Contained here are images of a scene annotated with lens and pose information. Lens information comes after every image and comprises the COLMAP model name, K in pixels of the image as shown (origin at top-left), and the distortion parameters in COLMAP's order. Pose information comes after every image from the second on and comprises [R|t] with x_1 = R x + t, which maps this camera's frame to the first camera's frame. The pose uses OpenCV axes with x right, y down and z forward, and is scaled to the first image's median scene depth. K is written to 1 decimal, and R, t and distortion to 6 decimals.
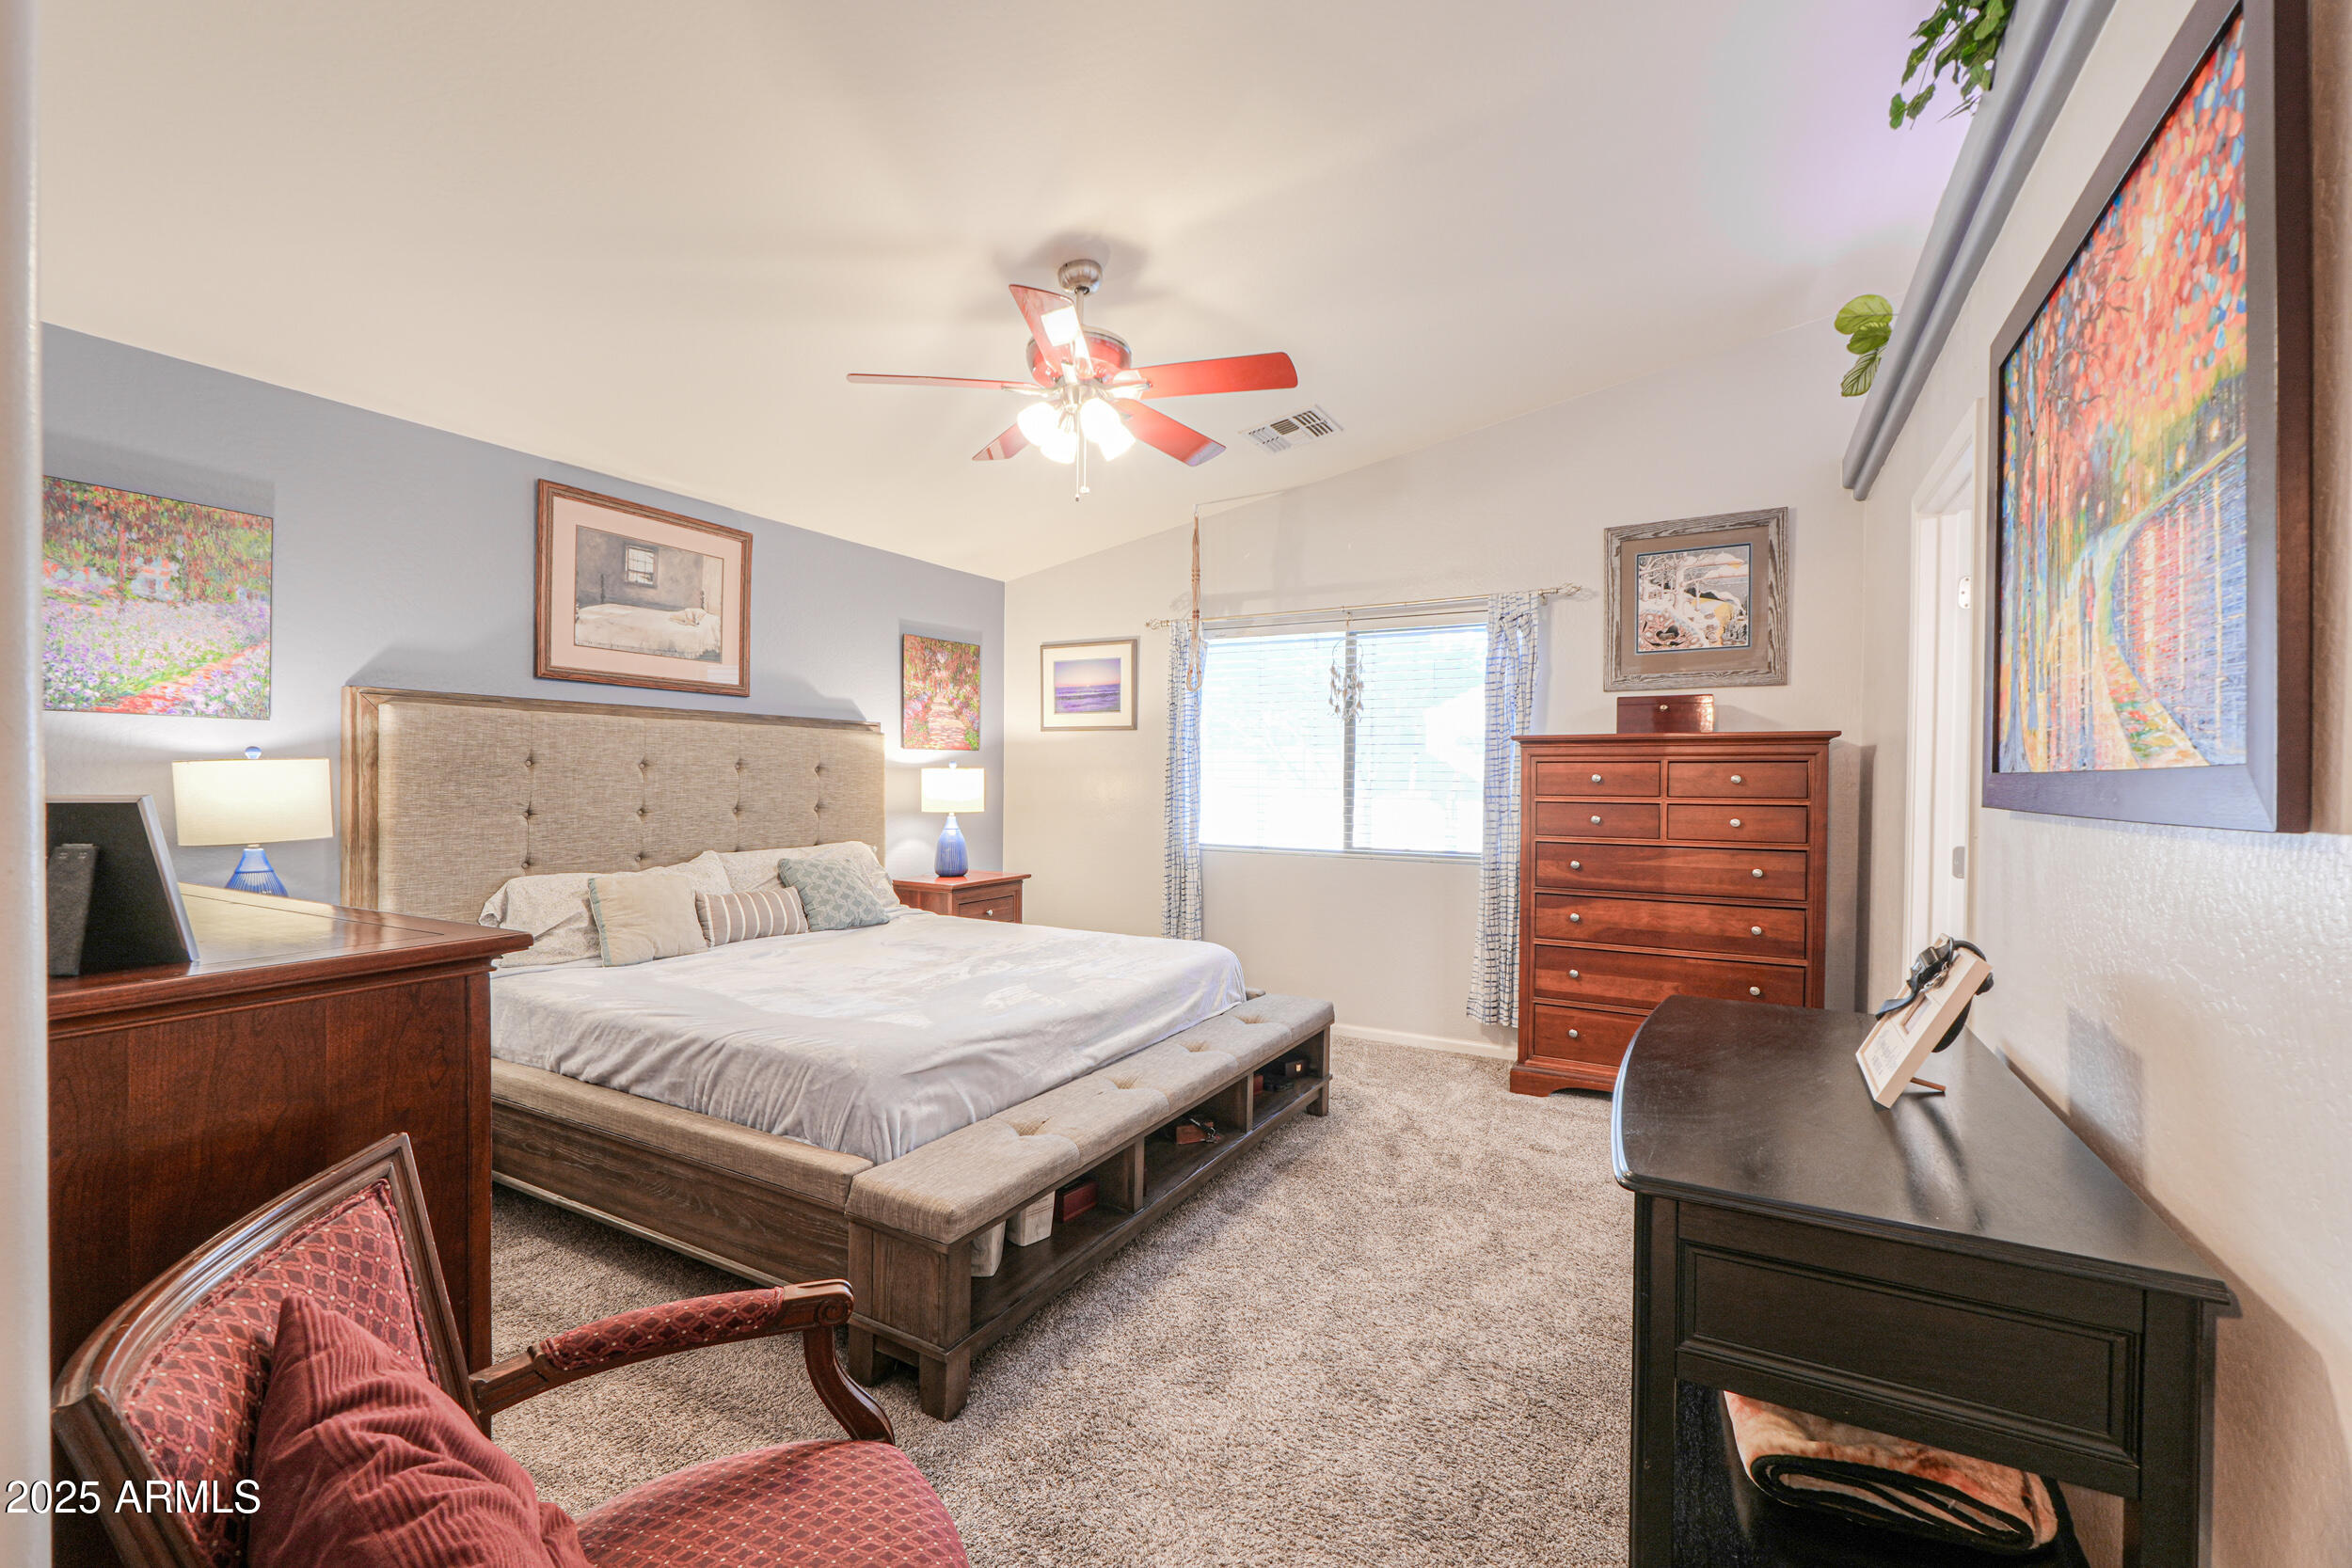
lens RADIAL K [[1005.9, 0, 1174.2], [0, 1005.9, 784.7], [0, 0, 1]] dist [-0.003561, 0.001544]
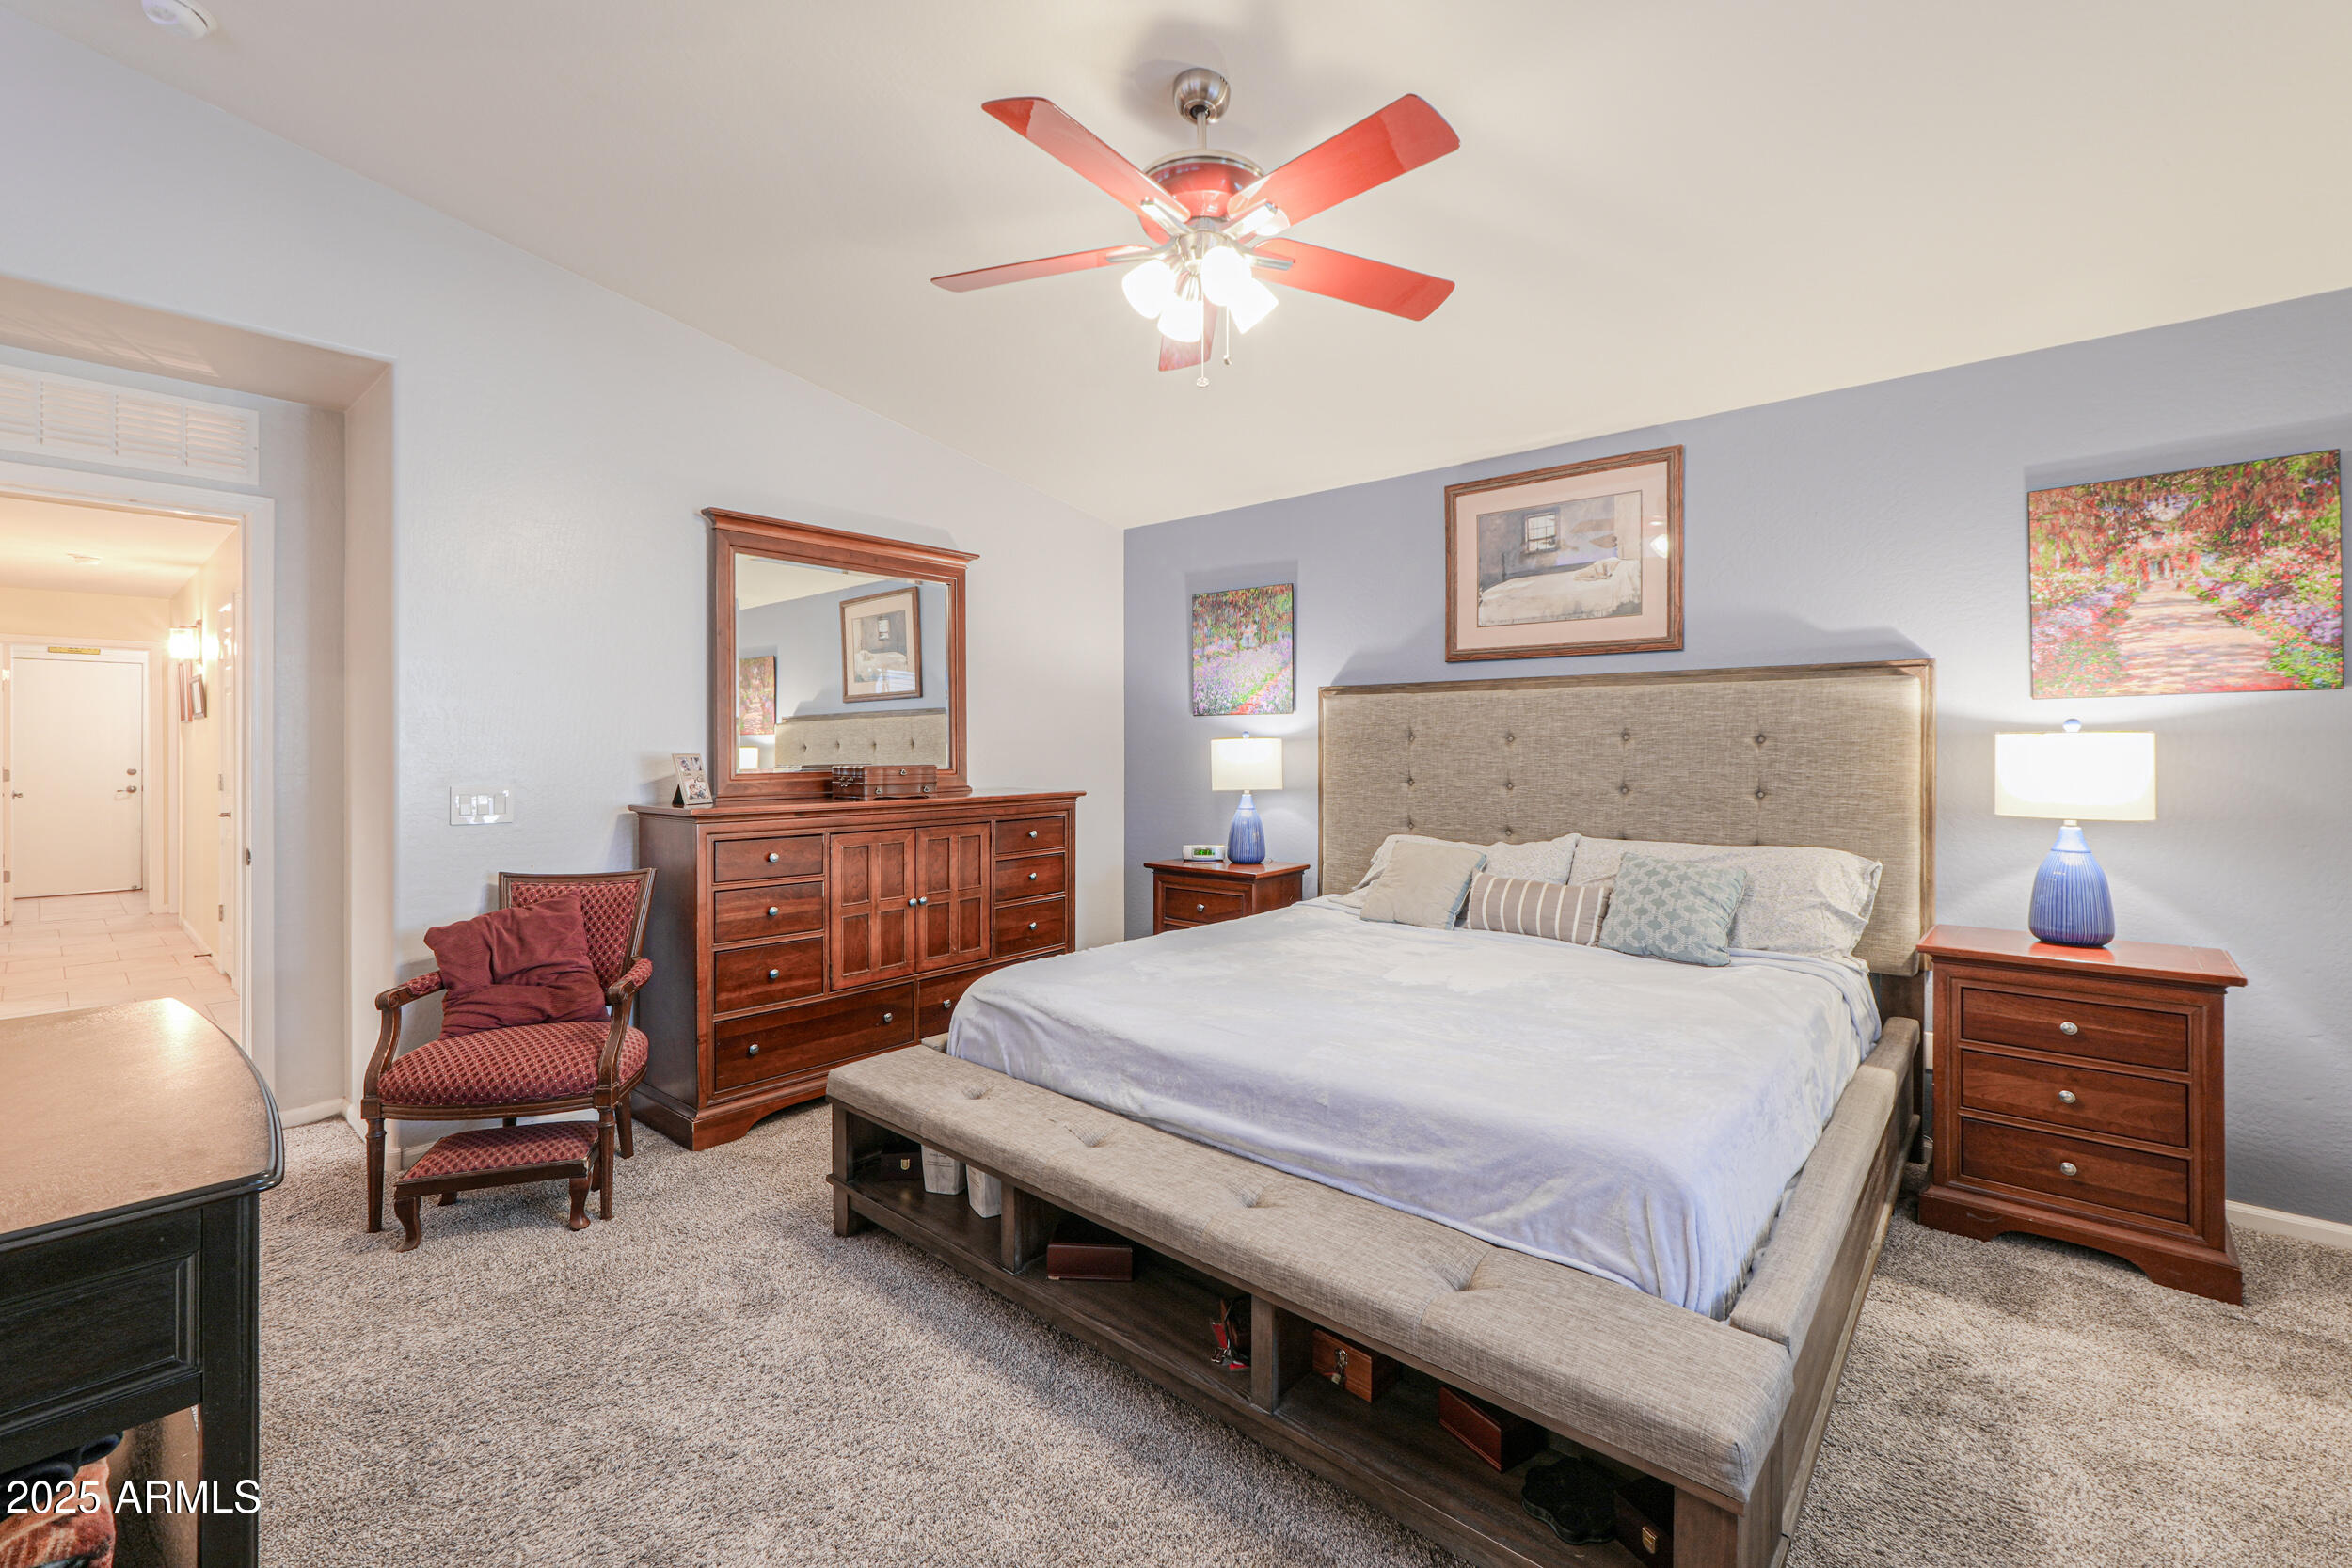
lens RADIAL K [[1005.9, 0, 1158.2], [0, 1005.9, 739.8], [0, 0, 1]] dist [-0.003561, 0.001544]
pose [[-0.220936, -0.010672, -0.975230, 0.504326], [-0.006968, 0.999932, -0.009364, -0.005888], [0.975263, 0.004726, -0.220995, 0.869270]]
